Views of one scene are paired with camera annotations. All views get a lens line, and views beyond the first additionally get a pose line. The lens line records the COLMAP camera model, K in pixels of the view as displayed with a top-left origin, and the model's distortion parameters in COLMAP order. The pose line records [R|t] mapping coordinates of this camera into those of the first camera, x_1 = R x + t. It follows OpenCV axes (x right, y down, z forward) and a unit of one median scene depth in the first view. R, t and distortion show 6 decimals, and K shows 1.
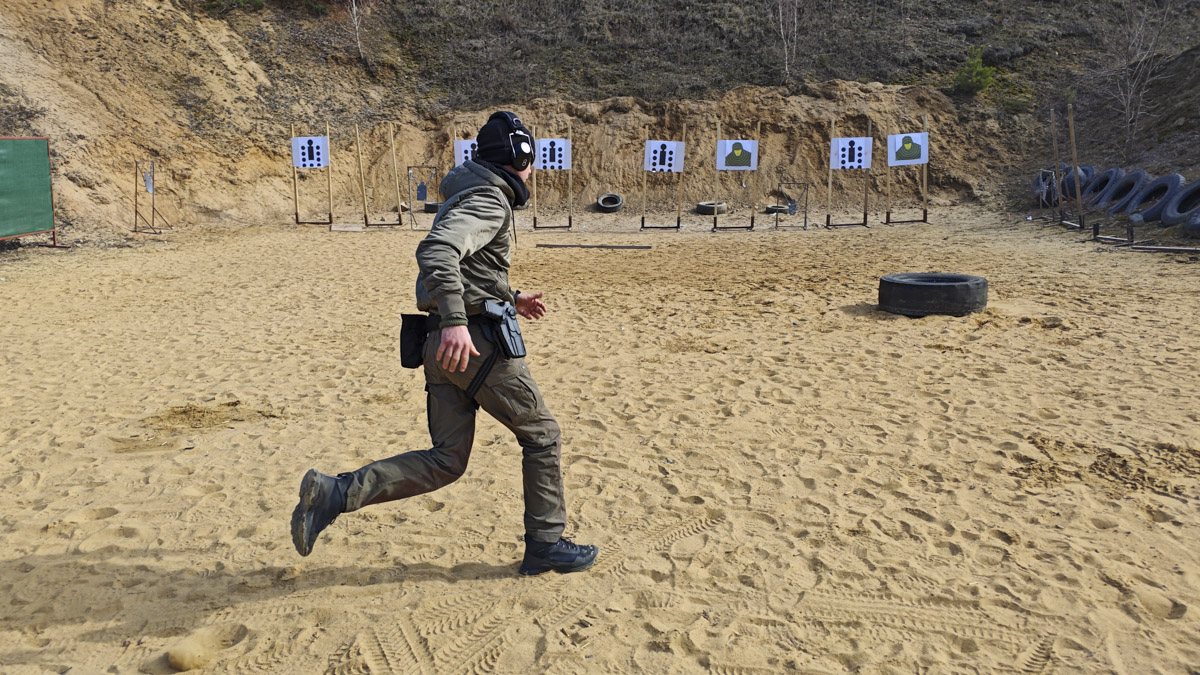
lens RADIAL K [[845.9, 0, 597.6], [0, 845.9, 330.3], [0, 0, 1]] dist [0.030645, -0.049448]
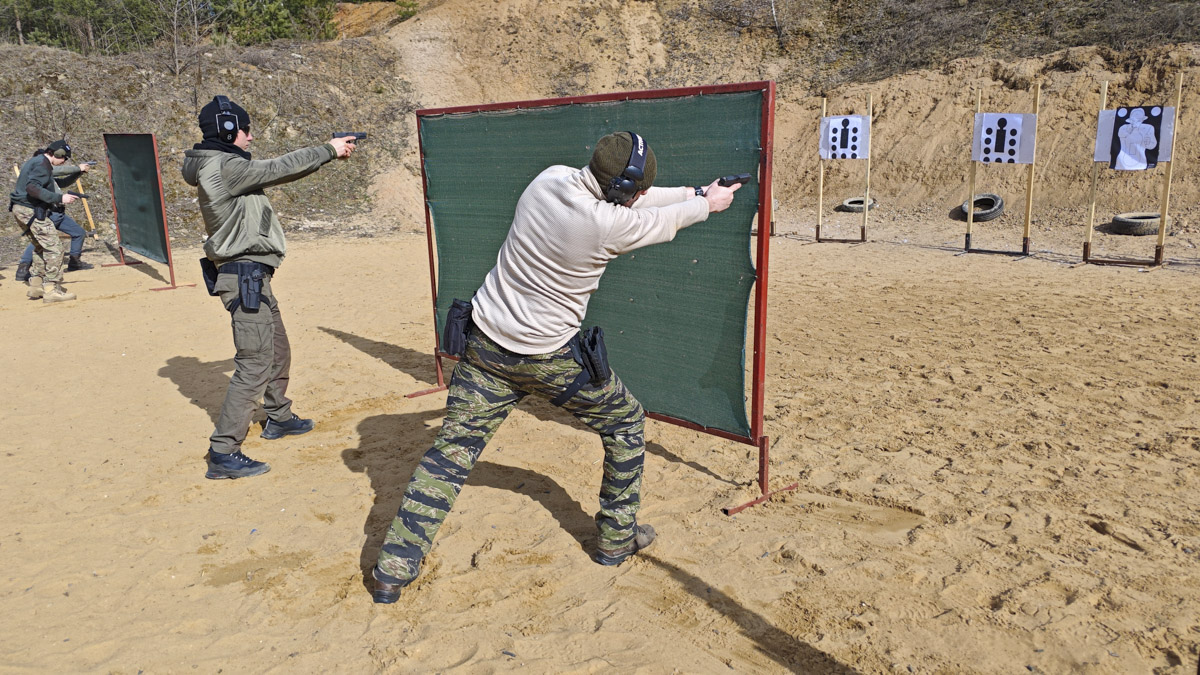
lens RADIAL K [[860.6, 0, 600.0], [0, 860.6, 337.5], [0, 0, 1]] dist [0.007260, -0.008233]
pose [[0.747080, 0.135690, -0.650737, 0.222984], [-0.120289, 0.990379, 0.068413, -0.053253], [0.653759, 0.027167, 0.756215, 0.259995]]
